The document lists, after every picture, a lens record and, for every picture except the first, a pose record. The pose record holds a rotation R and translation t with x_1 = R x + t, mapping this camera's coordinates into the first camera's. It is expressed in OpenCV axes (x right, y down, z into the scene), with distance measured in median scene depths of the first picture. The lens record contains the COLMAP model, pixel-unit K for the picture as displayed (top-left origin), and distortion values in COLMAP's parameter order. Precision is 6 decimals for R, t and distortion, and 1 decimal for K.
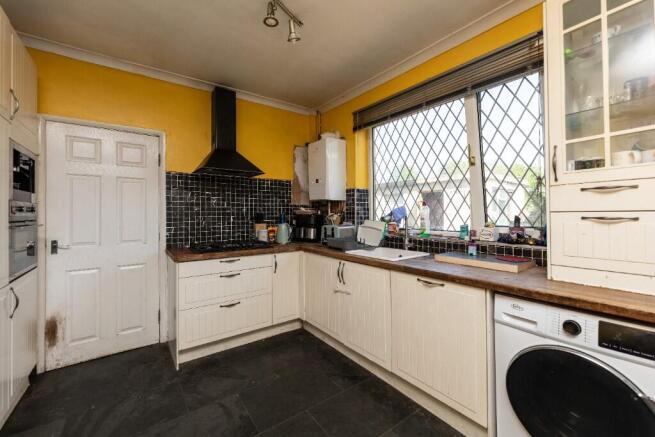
lens RADIAL K [[267.1, 0, 327.8], [0, 267.1, 213.3], [0, 0, 1]] dist [-0.002403, -0.000325]
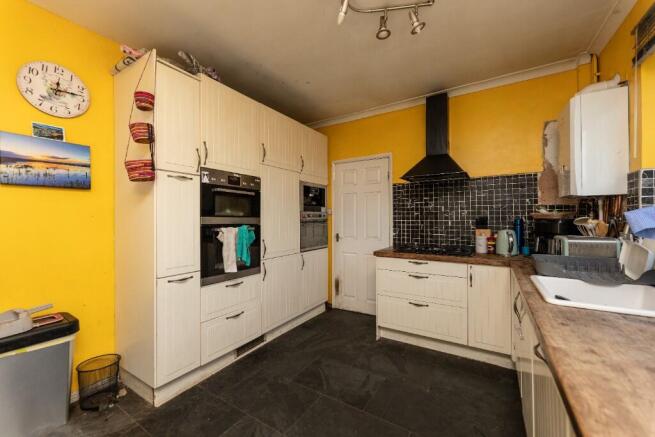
lens RADIAL K [[267.1, 0, 330.8], [0, 267.1, 218.2], [0, 0, 1]] dist [-0.002403, -0.000325]
pose [[0.359994, 0.002863, -0.932950, 0.449523], [0.005083, 0.999974, 0.005030, -0.004180], [0.932941, -0.006553, 0.359970, 0.274831]]
